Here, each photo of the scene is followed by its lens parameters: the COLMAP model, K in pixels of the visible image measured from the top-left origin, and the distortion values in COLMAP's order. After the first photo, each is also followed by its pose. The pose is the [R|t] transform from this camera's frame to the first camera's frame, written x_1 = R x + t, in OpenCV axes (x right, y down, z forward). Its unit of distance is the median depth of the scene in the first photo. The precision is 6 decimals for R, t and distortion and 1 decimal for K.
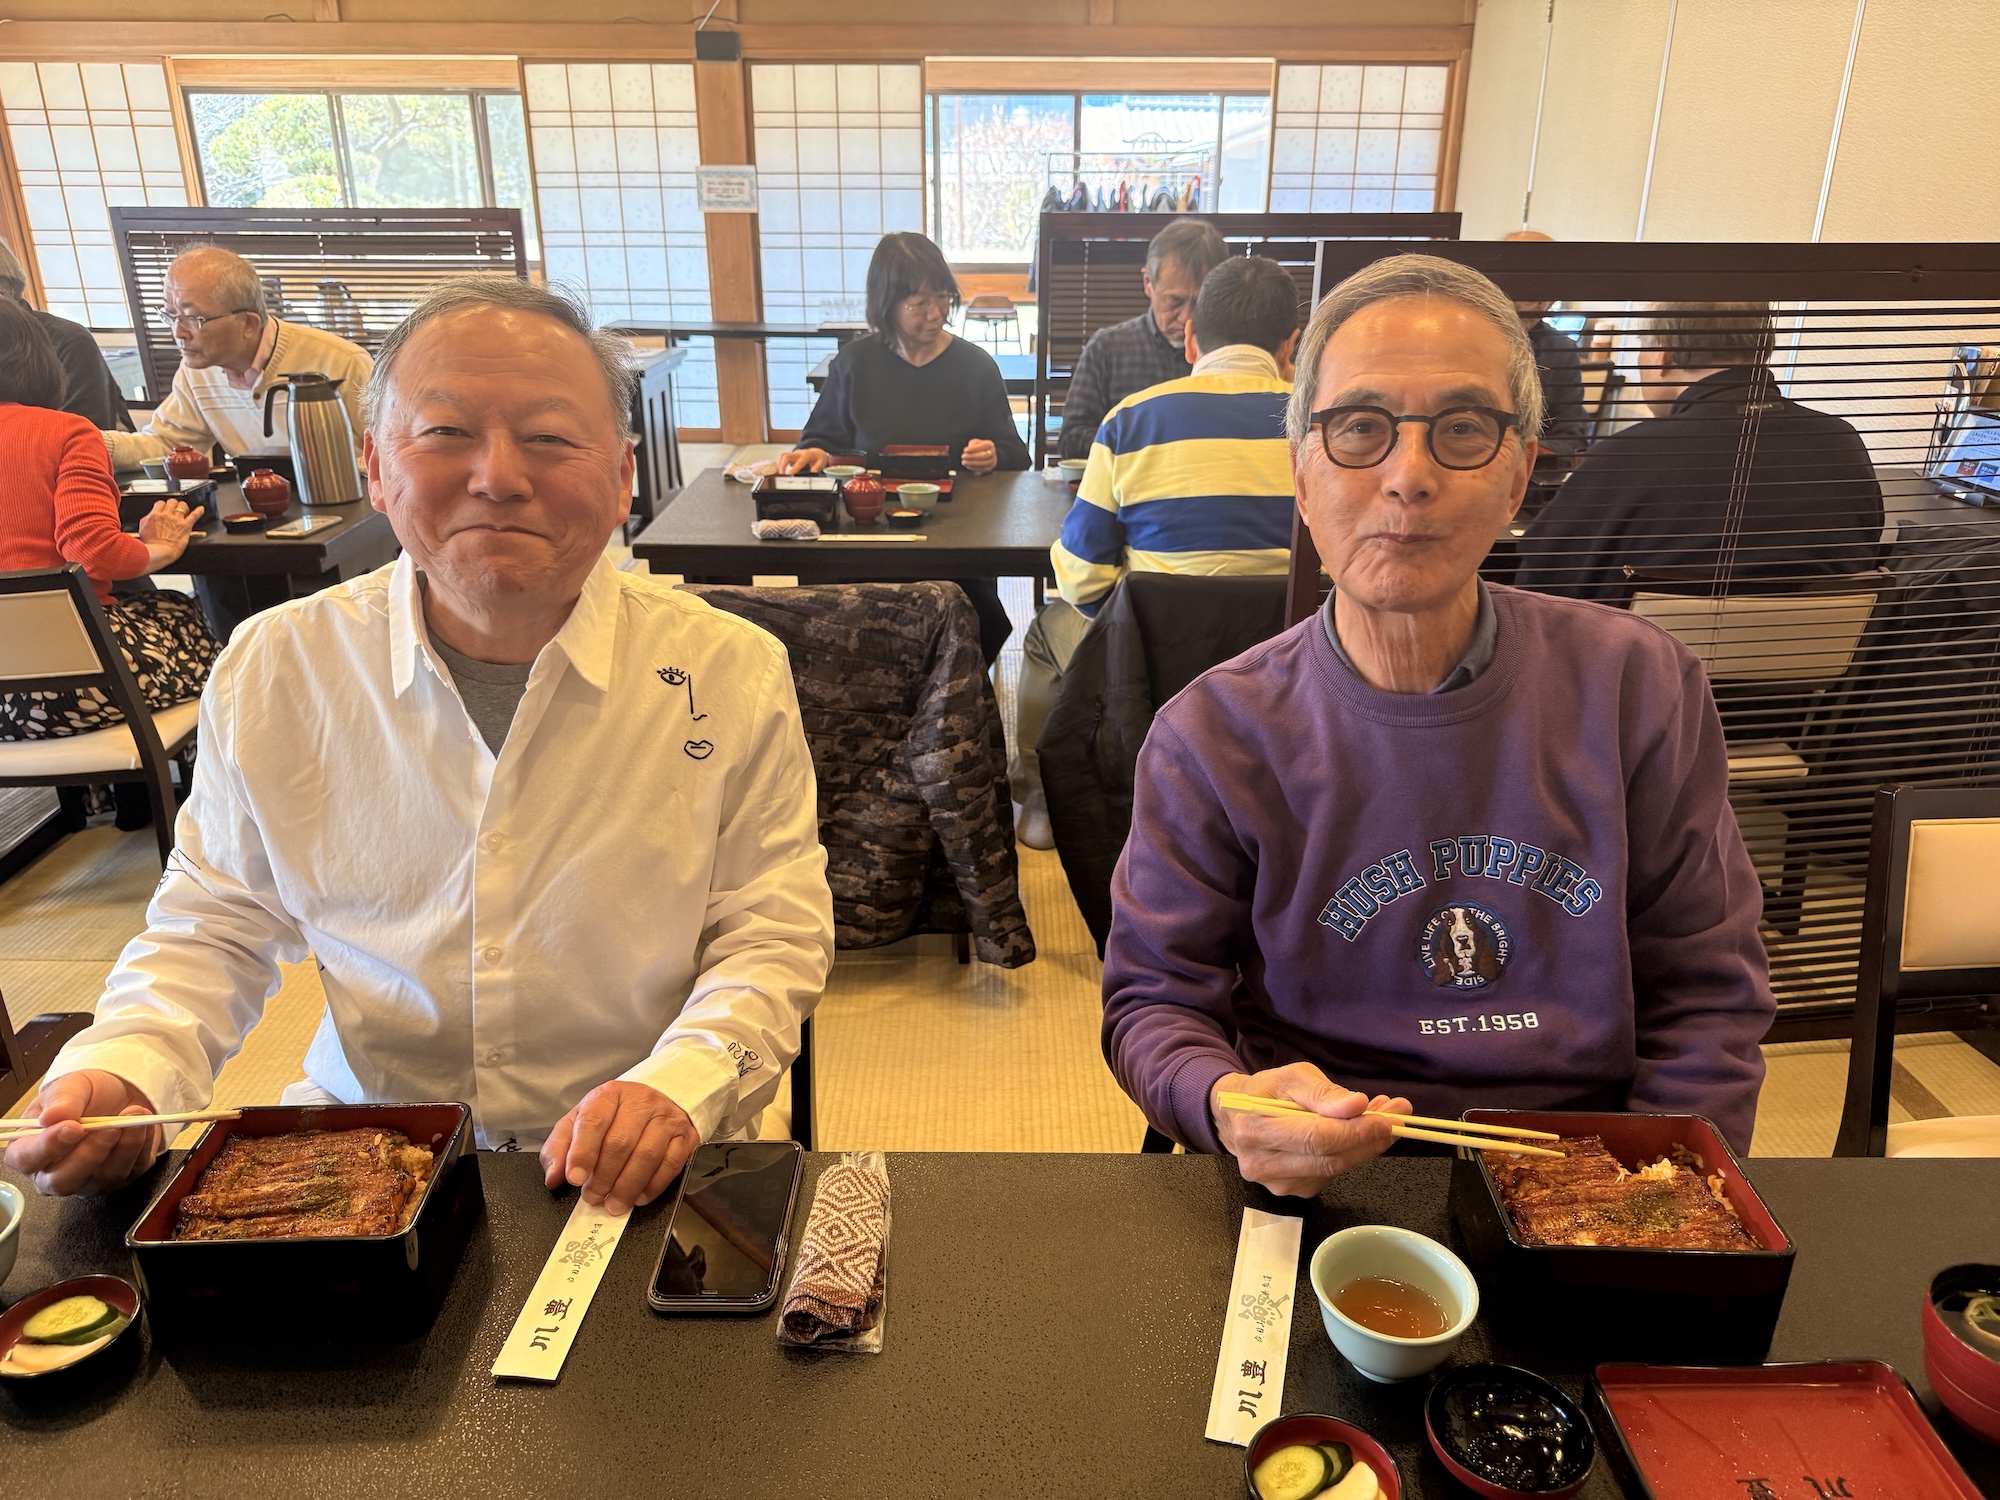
lens RADIAL K [[1430.6, 0, 1003.2], [0, 1430.6, 751.5], [0, 0, 1]] dist [0.021662, -0.018397]
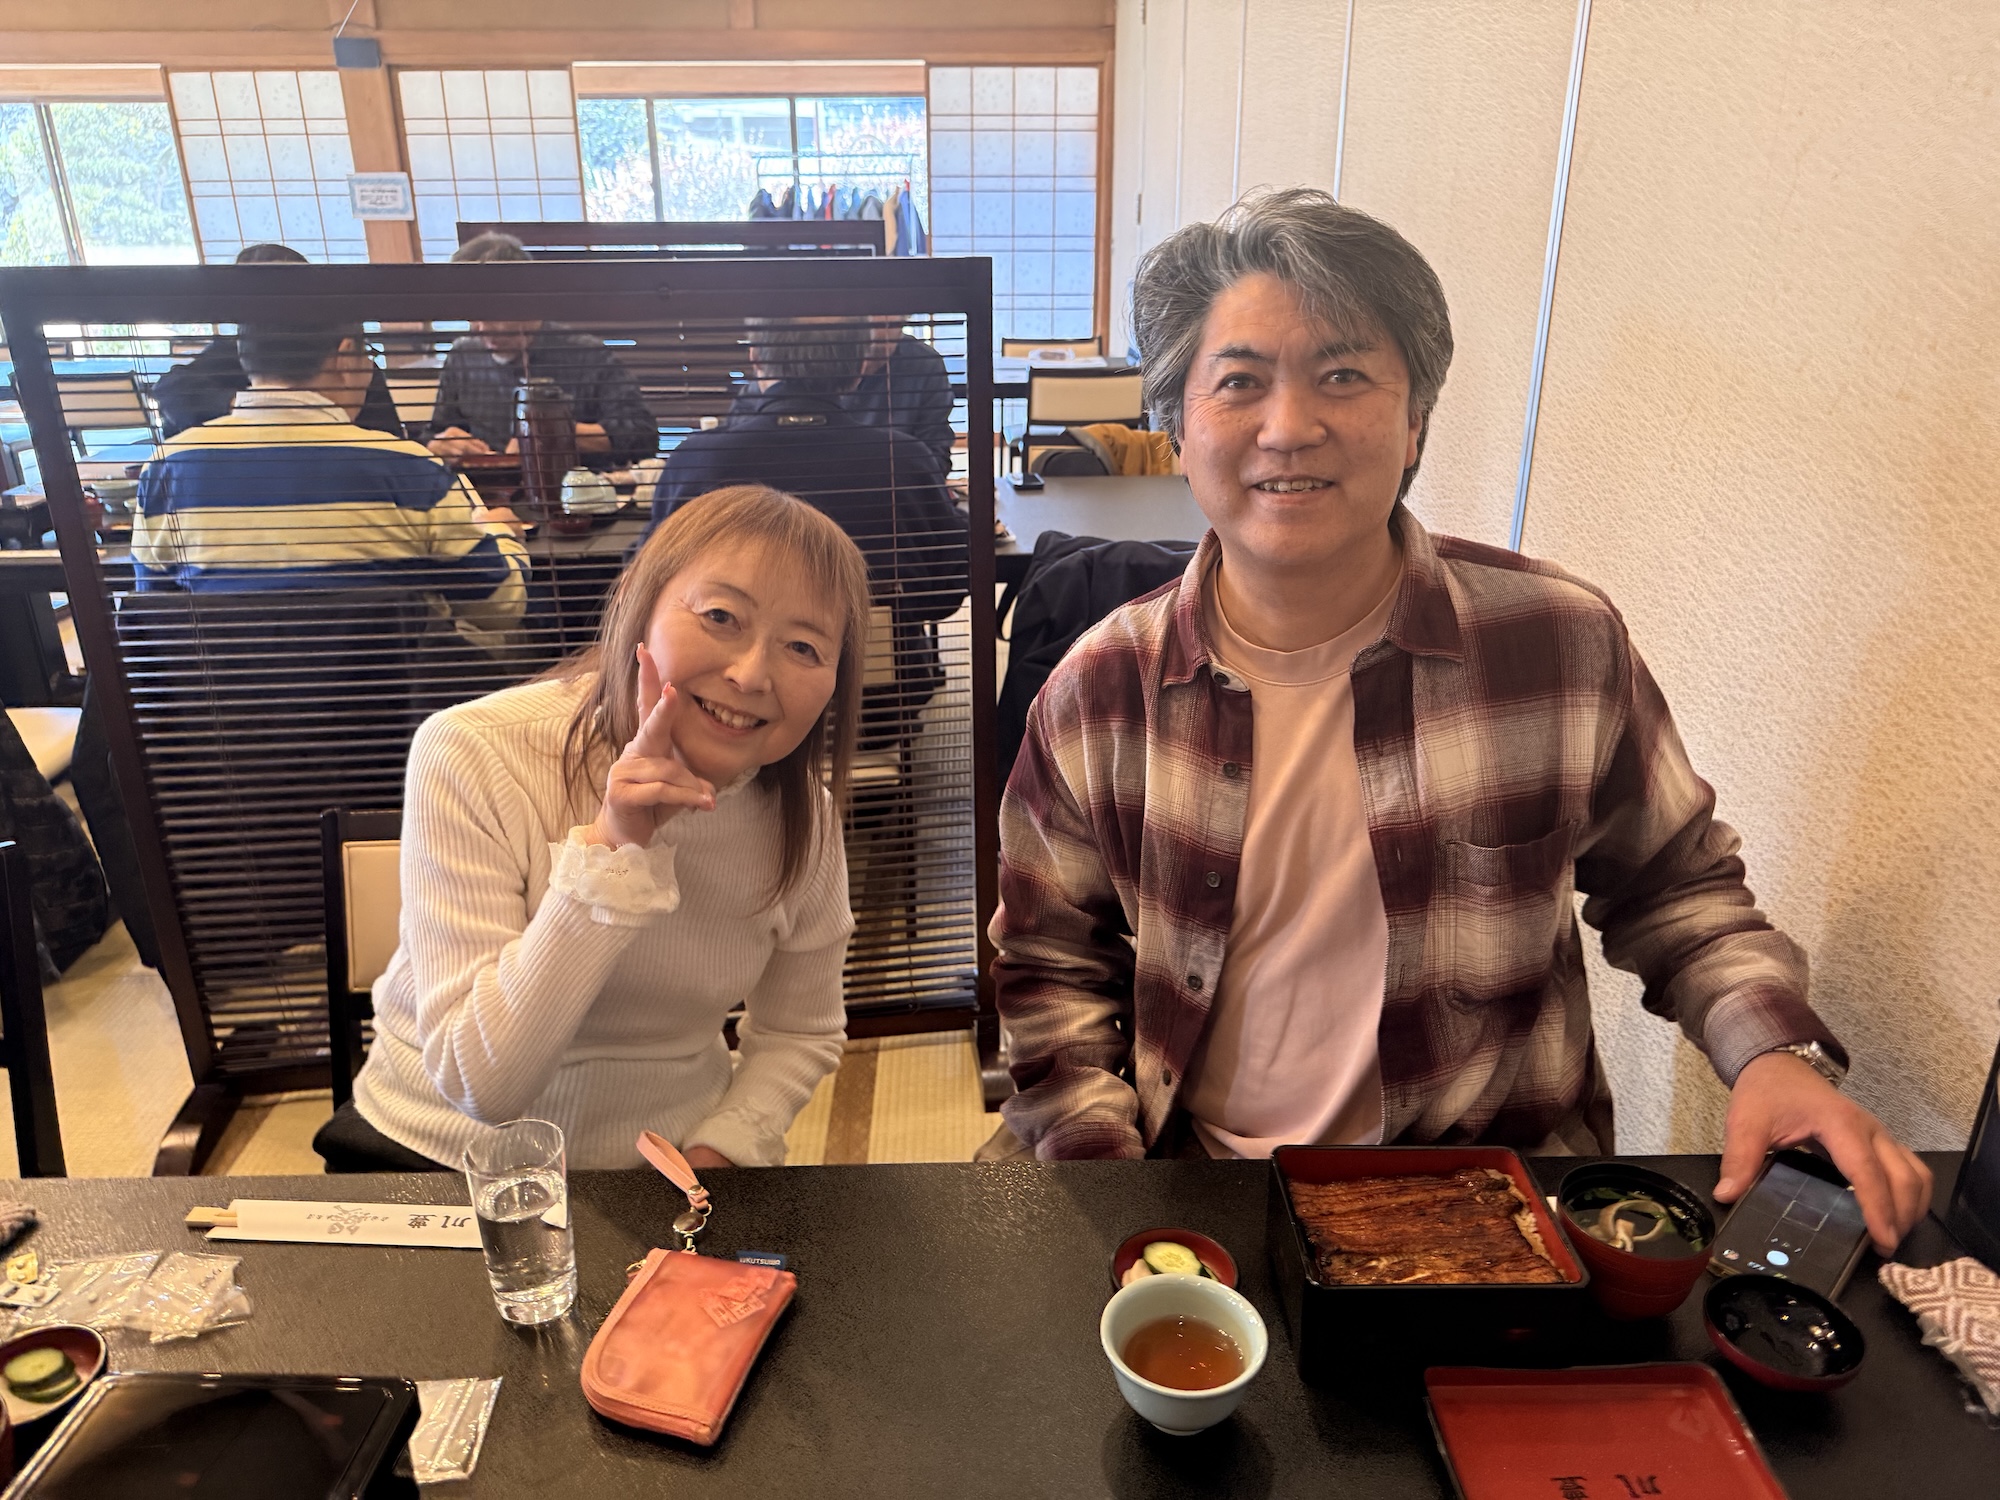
lens RADIAL K [[1430.6, 0, 996.9], [0, 1430.6, 761.7], [0, 0, 1]] dist [0.021662, -0.018397]
pose [[0.999870, -0.013655, 0.008551, 0.219724], [0.013589, 0.999877, 0.007815, -0.003121], [-0.008657, -0.007697, 0.999933, -0.000573]]
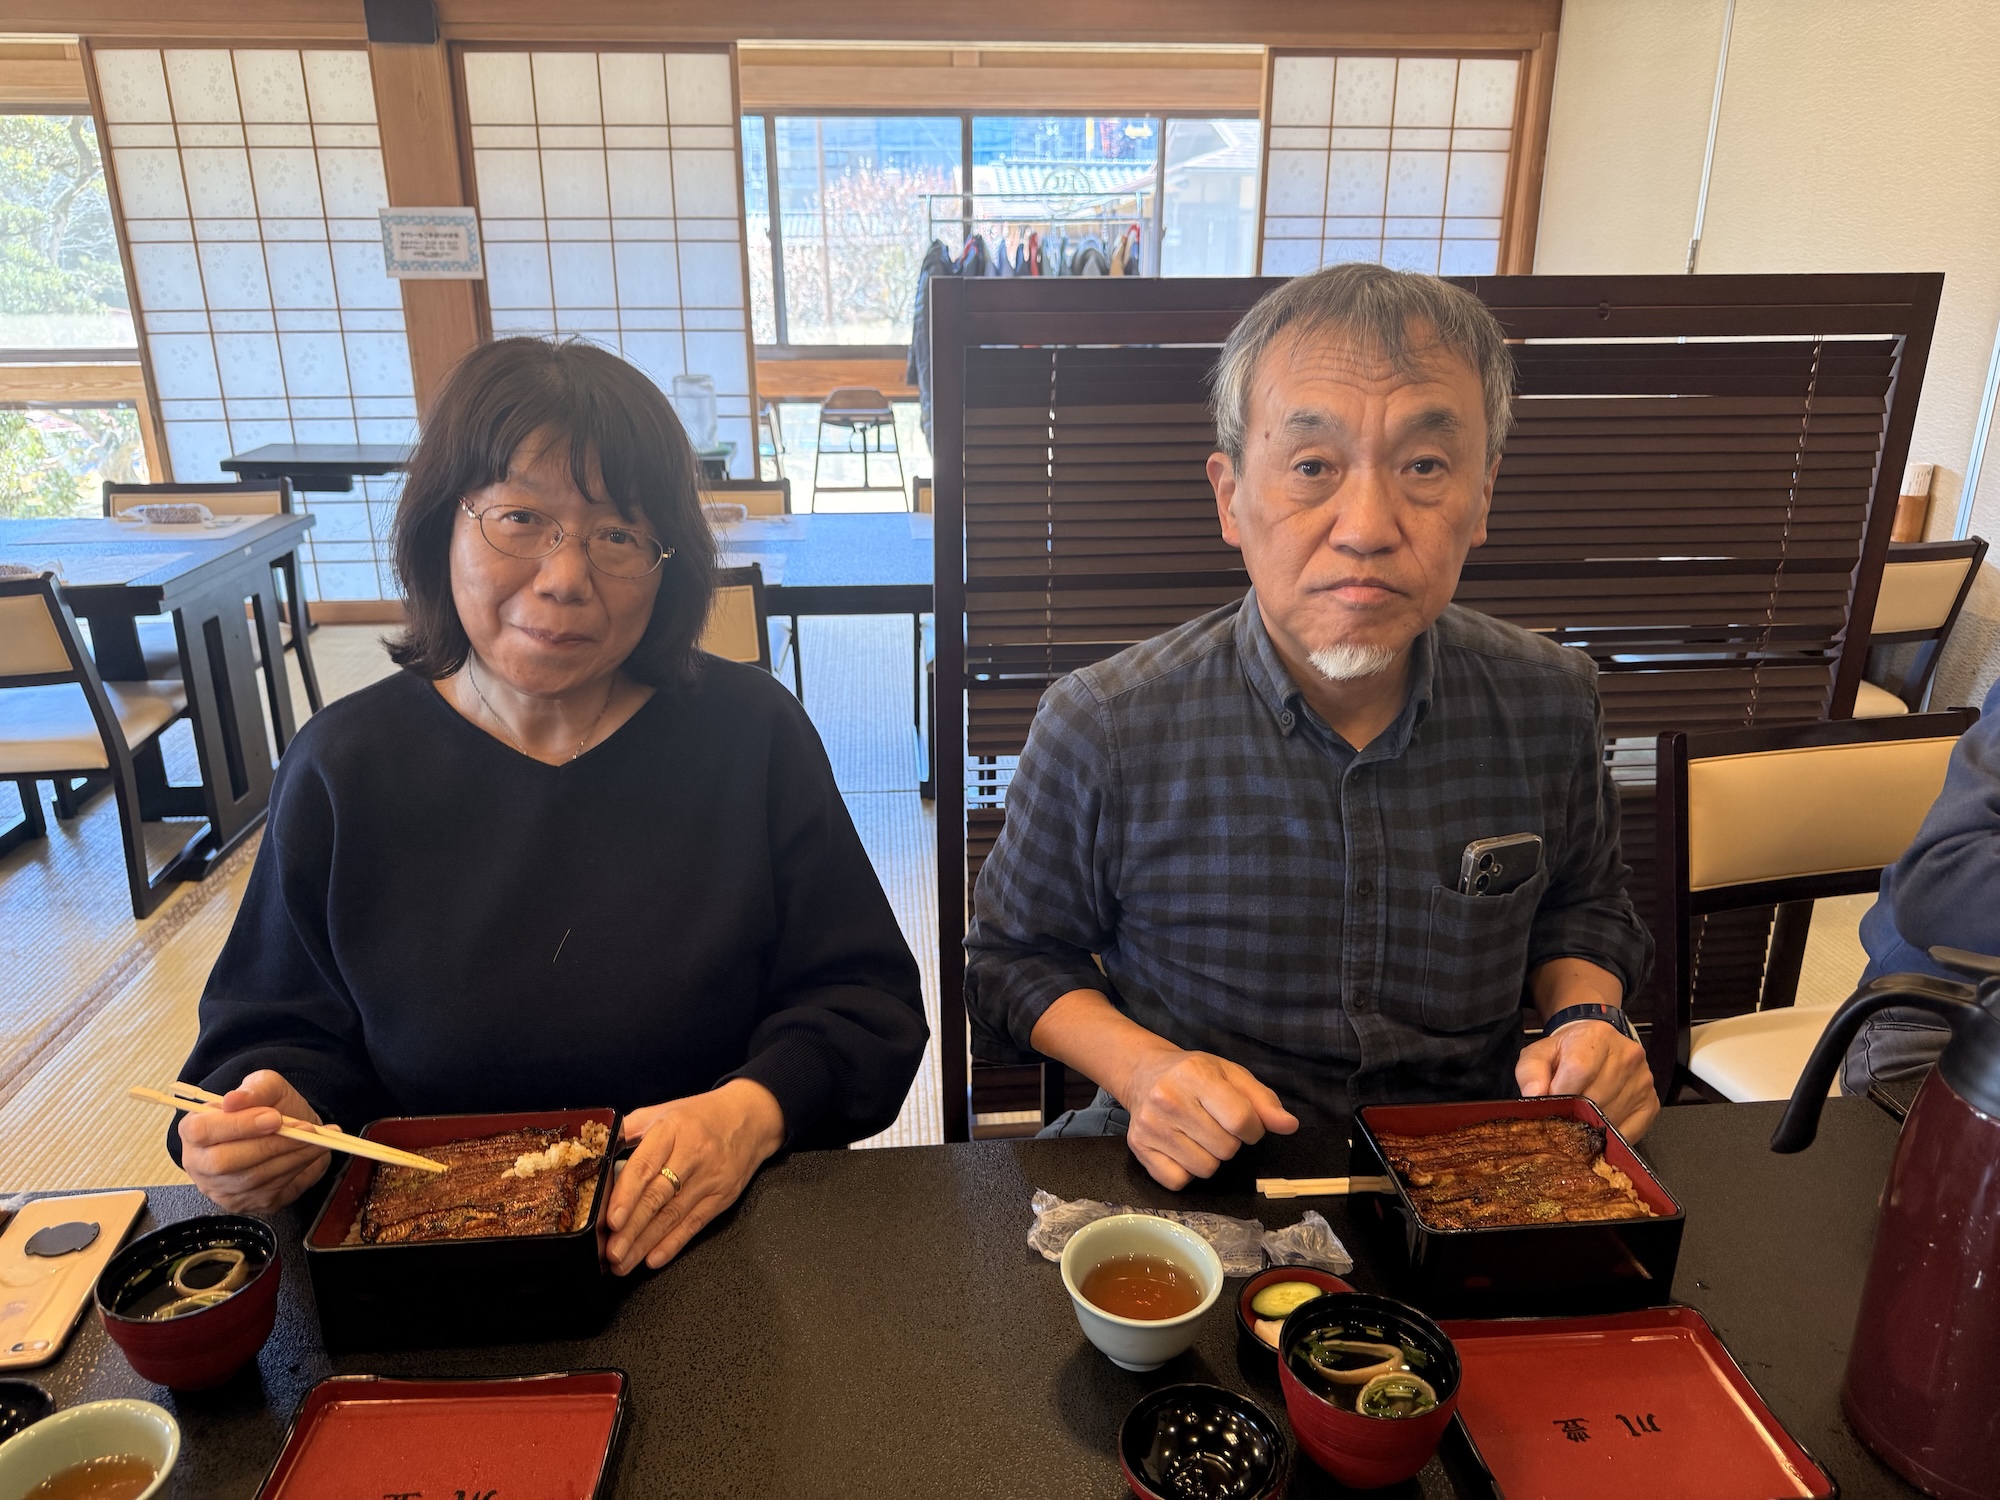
lens RADIAL K [[1430.6, 0, 1000.2], [0, 1430.6, 752.9], [0, 0, 1]] dist [0.021662, -0.018397]
pose [[0.996725, -0.031686, 0.074405, 0.005600], [0.034507, 0.998722, -0.036940, -0.132034], [-0.073139, 0.039386, 0.996544, 0.350628]]
